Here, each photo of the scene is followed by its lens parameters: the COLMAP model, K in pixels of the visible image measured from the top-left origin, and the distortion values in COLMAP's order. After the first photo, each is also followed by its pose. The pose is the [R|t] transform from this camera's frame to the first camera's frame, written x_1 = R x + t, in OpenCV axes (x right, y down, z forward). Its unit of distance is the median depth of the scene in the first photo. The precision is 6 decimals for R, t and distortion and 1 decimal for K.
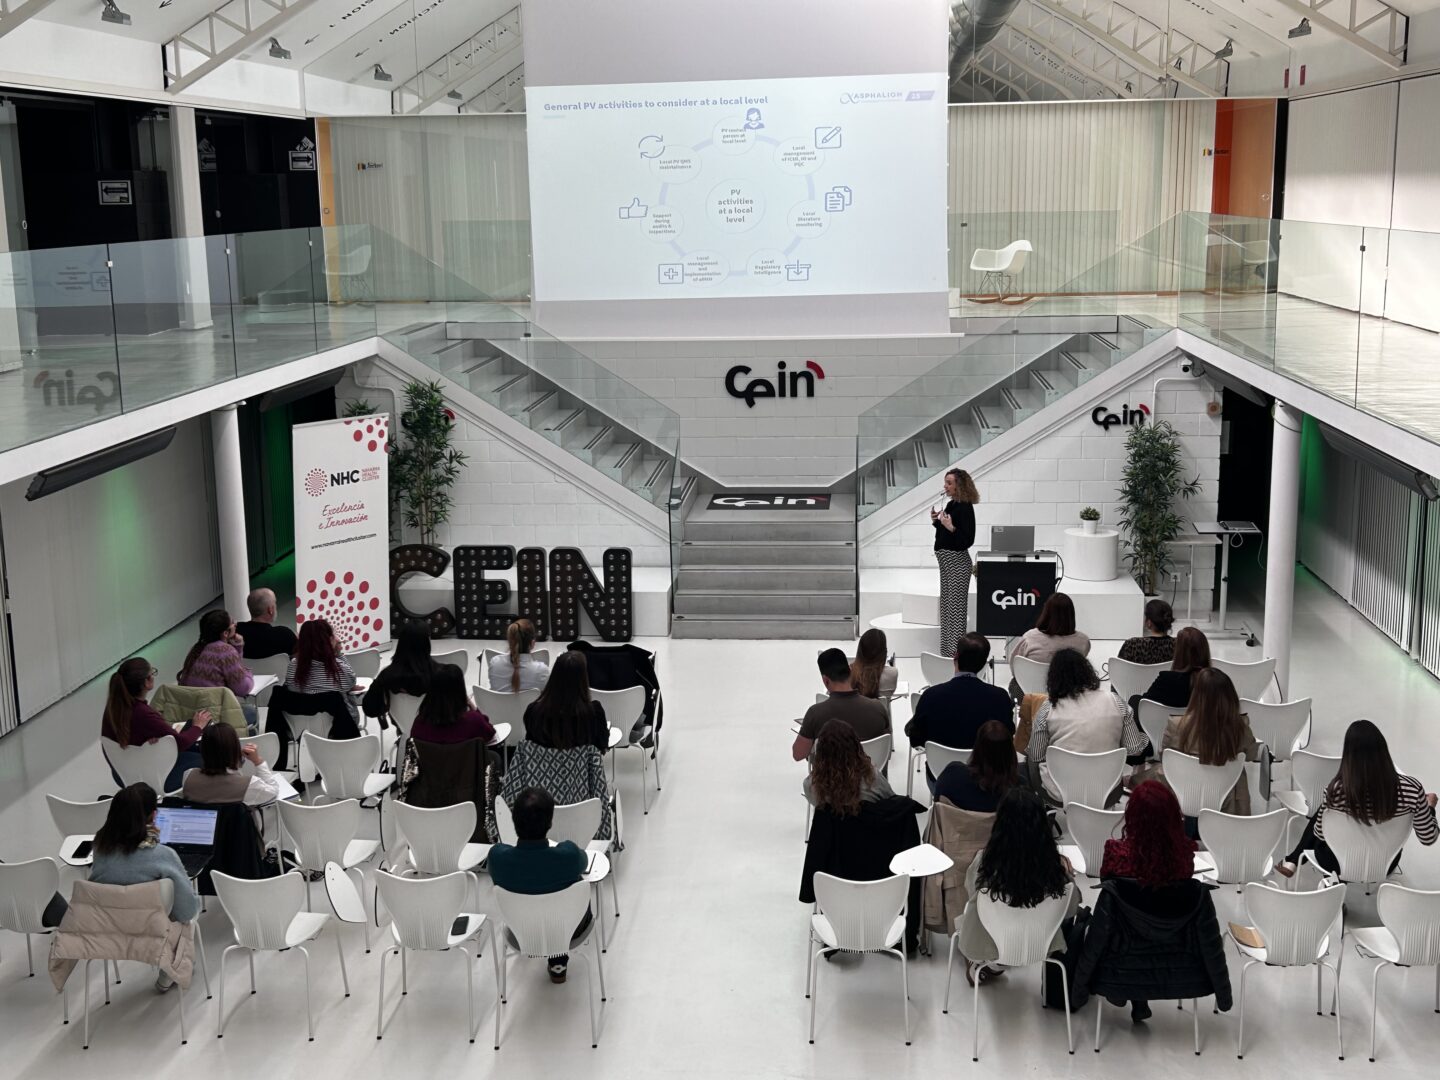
lens RADIAL K [[1829.6, 0, 710.5], [0, 1829.6, 535.0], [0, 0, 1]] dist [0.091710, 0.000000]
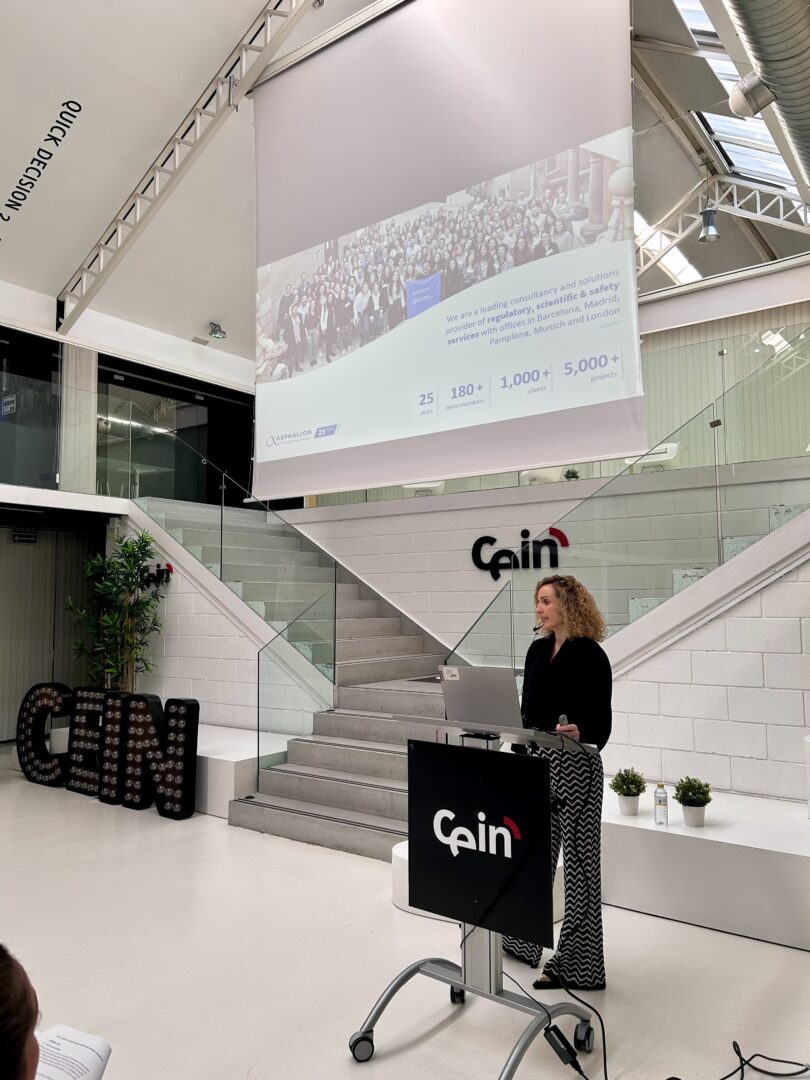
lens RADIAL K [[815.6, 0, 400.2], [0, 815.6, 537.6], [0, 0, 1]] dist [0.054100, -0.048863]
pose [[0.849219, -0.031035, -0.527128, 0.218445], [-0.107341, 0.967281, -0.229880, 0.010786], [0.517016, 0.251801, 0.818102, 0.686295]]
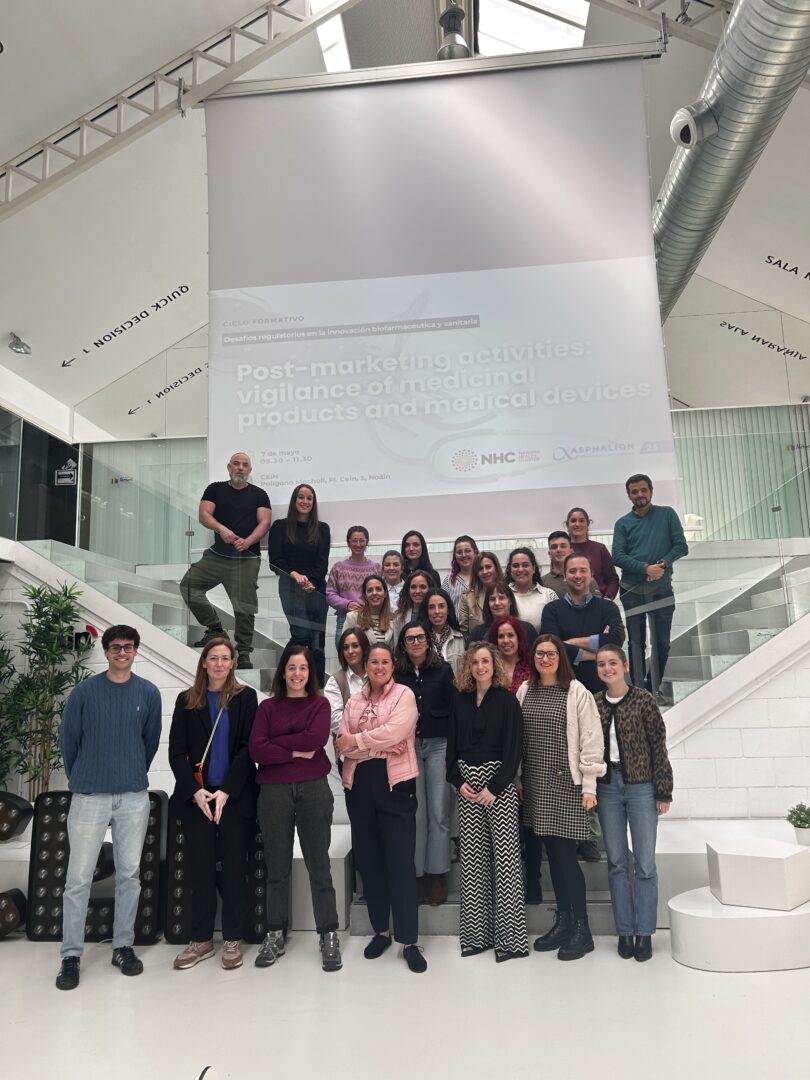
lens RADIAL K [[815.6, 0, 406.5], [0, 815.6, 524.5], [0, 0, 1]] dist [0.054100, -0.048863]
pose [[0.999880, -0.014554, -0.005332, 0.003255], [0.011704, 0.934474, -0.355838, 0.023321], [0.010161, 0.355733, 0.934532, 0.642082]]
